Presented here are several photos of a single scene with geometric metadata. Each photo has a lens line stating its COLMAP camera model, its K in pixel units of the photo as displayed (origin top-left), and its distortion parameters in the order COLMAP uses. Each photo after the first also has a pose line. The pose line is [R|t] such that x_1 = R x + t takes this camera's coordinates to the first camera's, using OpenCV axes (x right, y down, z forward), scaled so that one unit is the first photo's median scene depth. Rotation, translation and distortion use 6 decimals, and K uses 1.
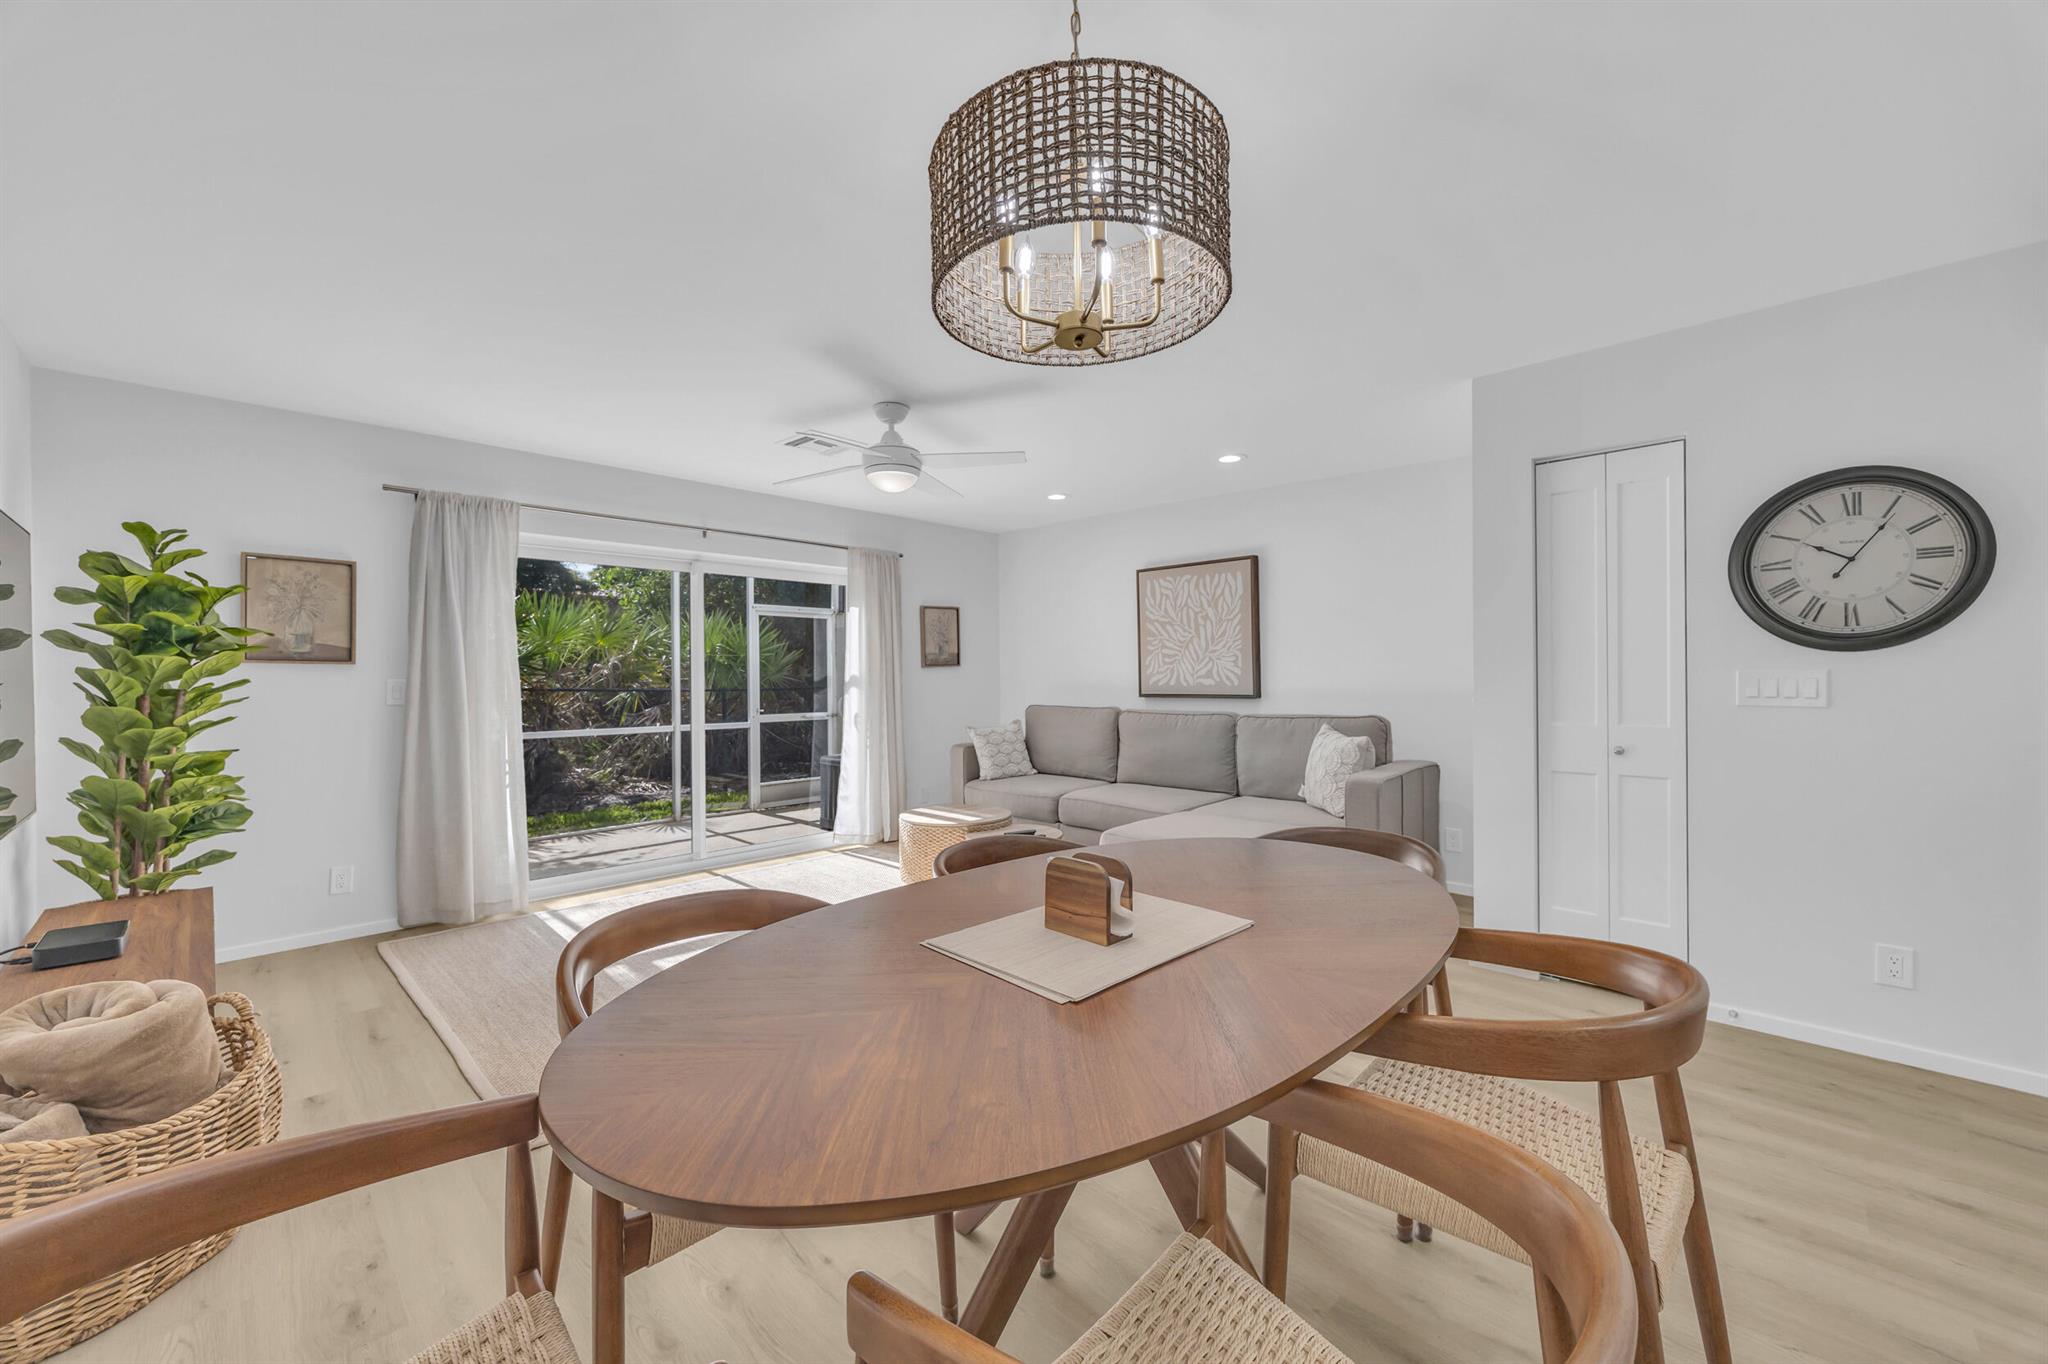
lens RADIAL K [[786.2, 0, 1012.8], [0, 786.2, 677.3], [0, 0, 1]] dist [-0.006323, 0.000366]
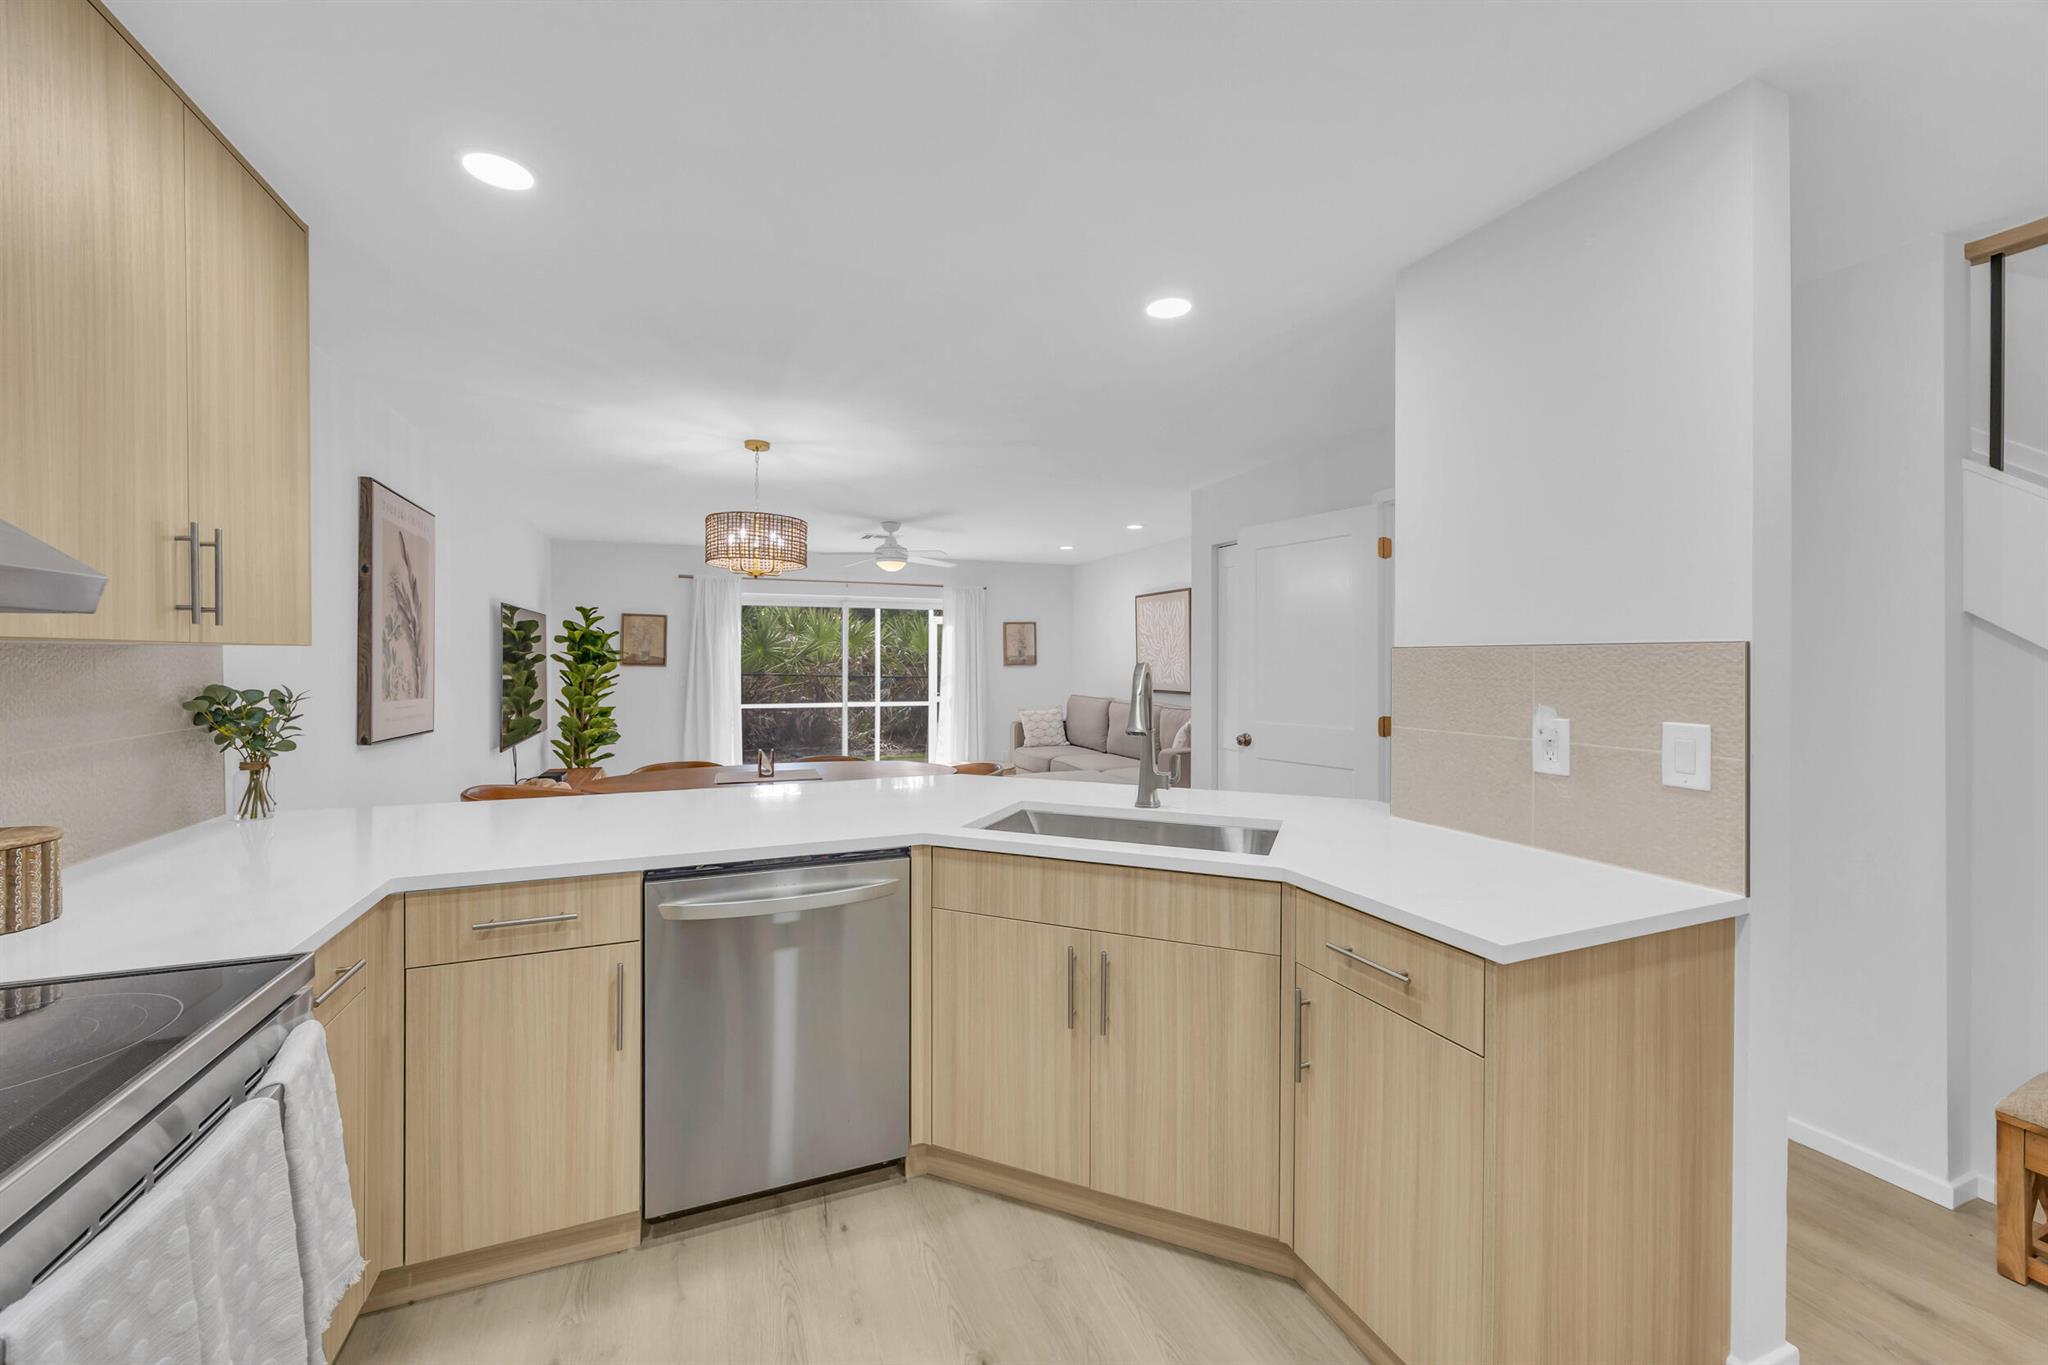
lens RADIAL K [[786.2, 0, 999.2], [0, 786.2, 657.2], [0, 0, 1]] dist [-0.006323, 0.000366]
pose [[0.910229, 0.006775, -0.414051, 0.887824], [-0.007691, 0.999970, -0.000545, -0.052709], [0.414035, 0.003681, 0.910254, -0.550495]]
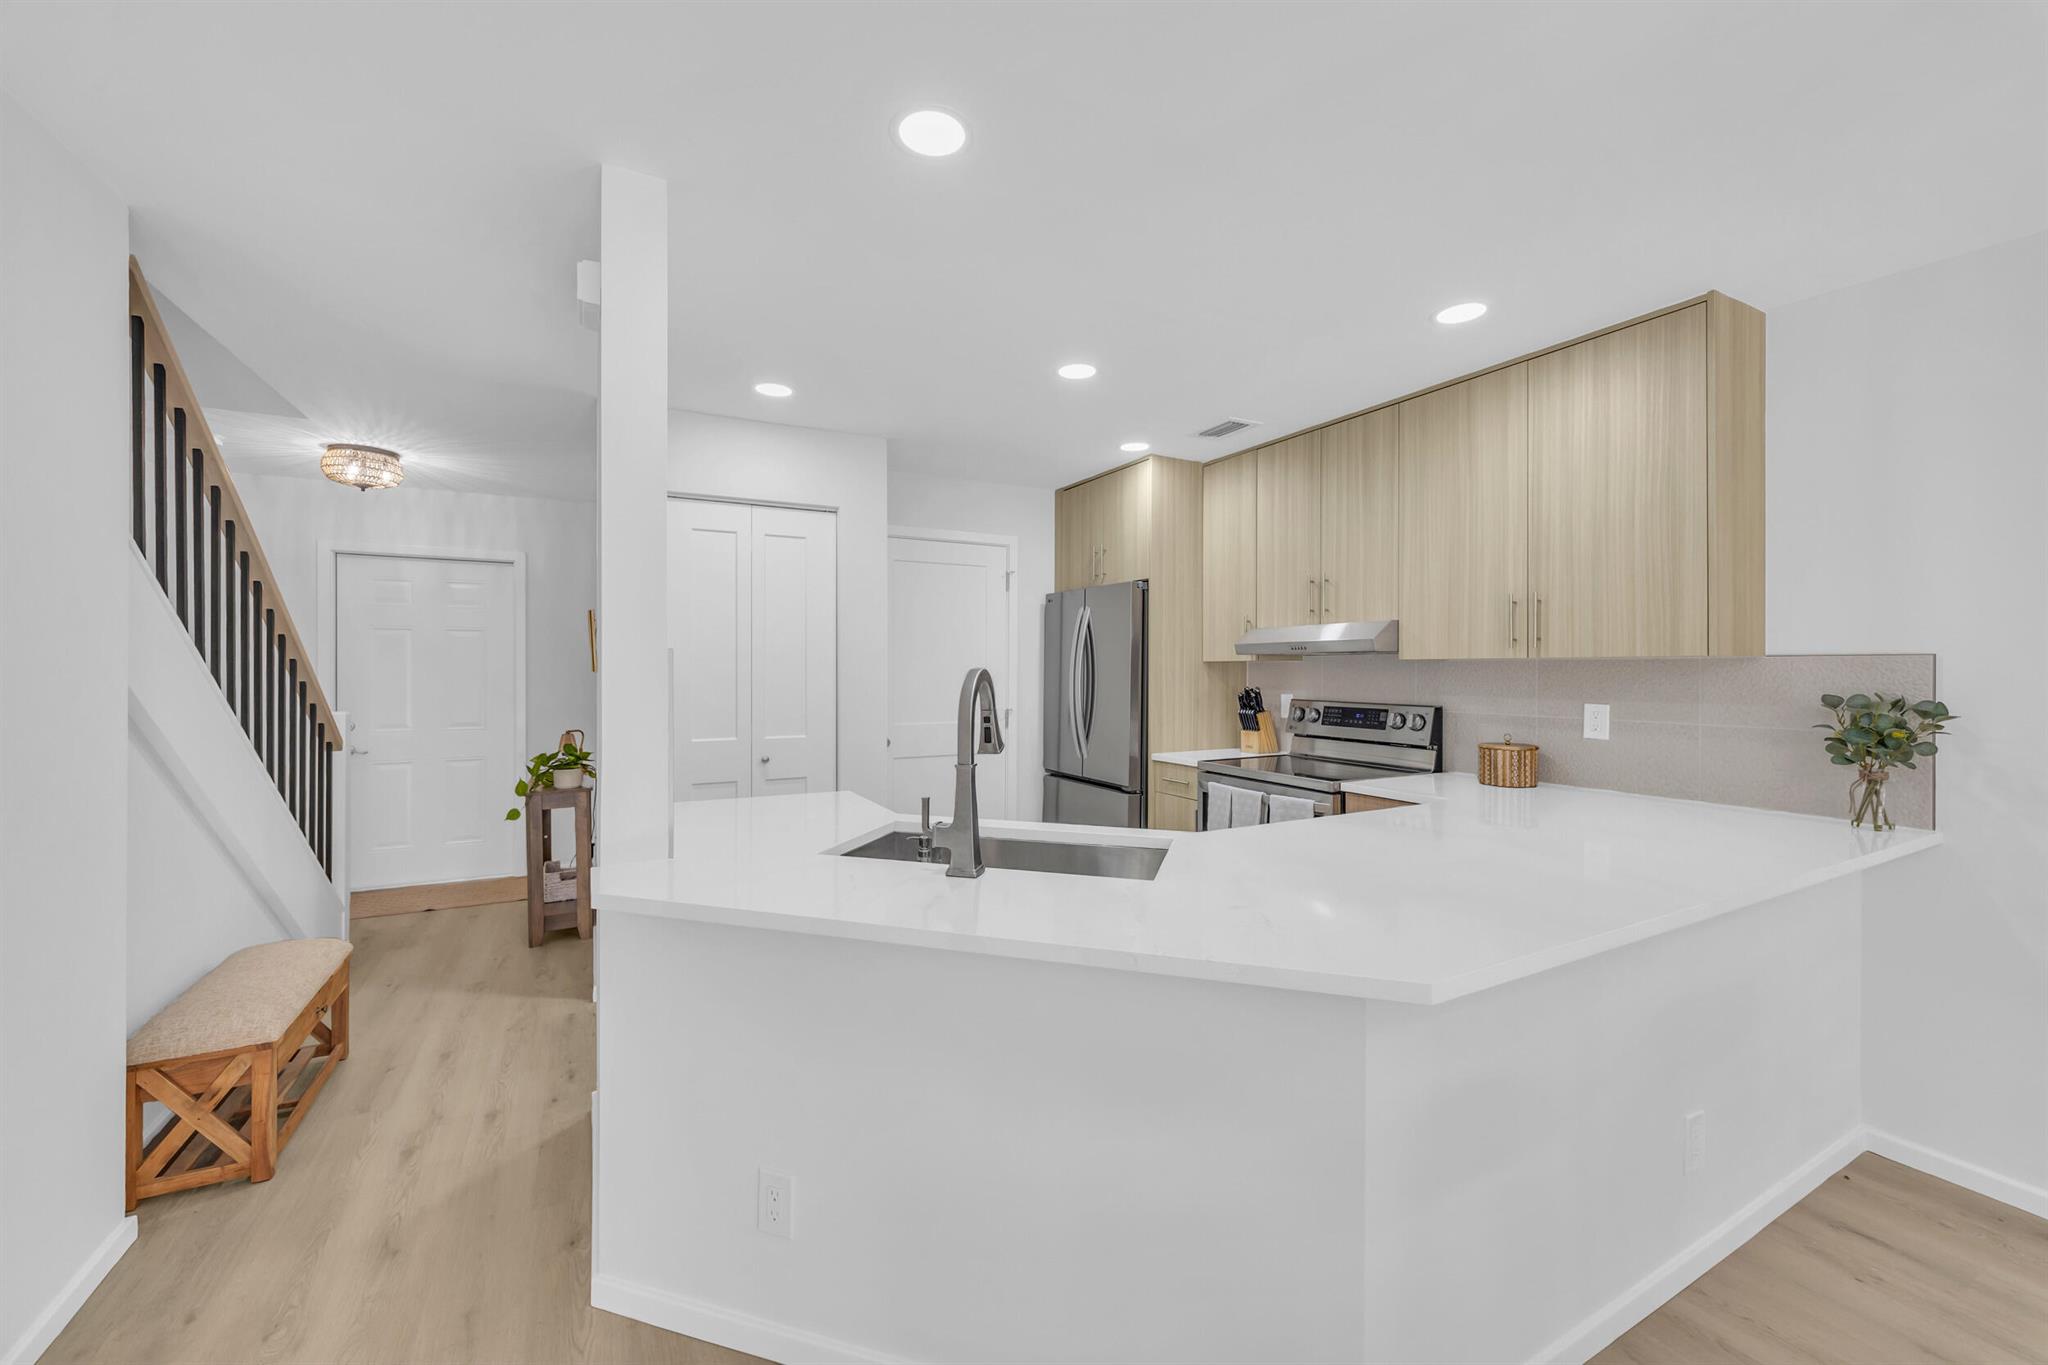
lens RADIAL K [[786.2, 0, 1014.3], [0, 786.2, 666.2], [0, 0, 1]] dist [-0.006323, 0.000366]
pose [[-0.950993, 0.005581, 0.309161, 0.517871], [0.006117, 0.999981, 0.000765, -0.054435], [-0.309151, 0.002619, -0.951009, 0.630056]]
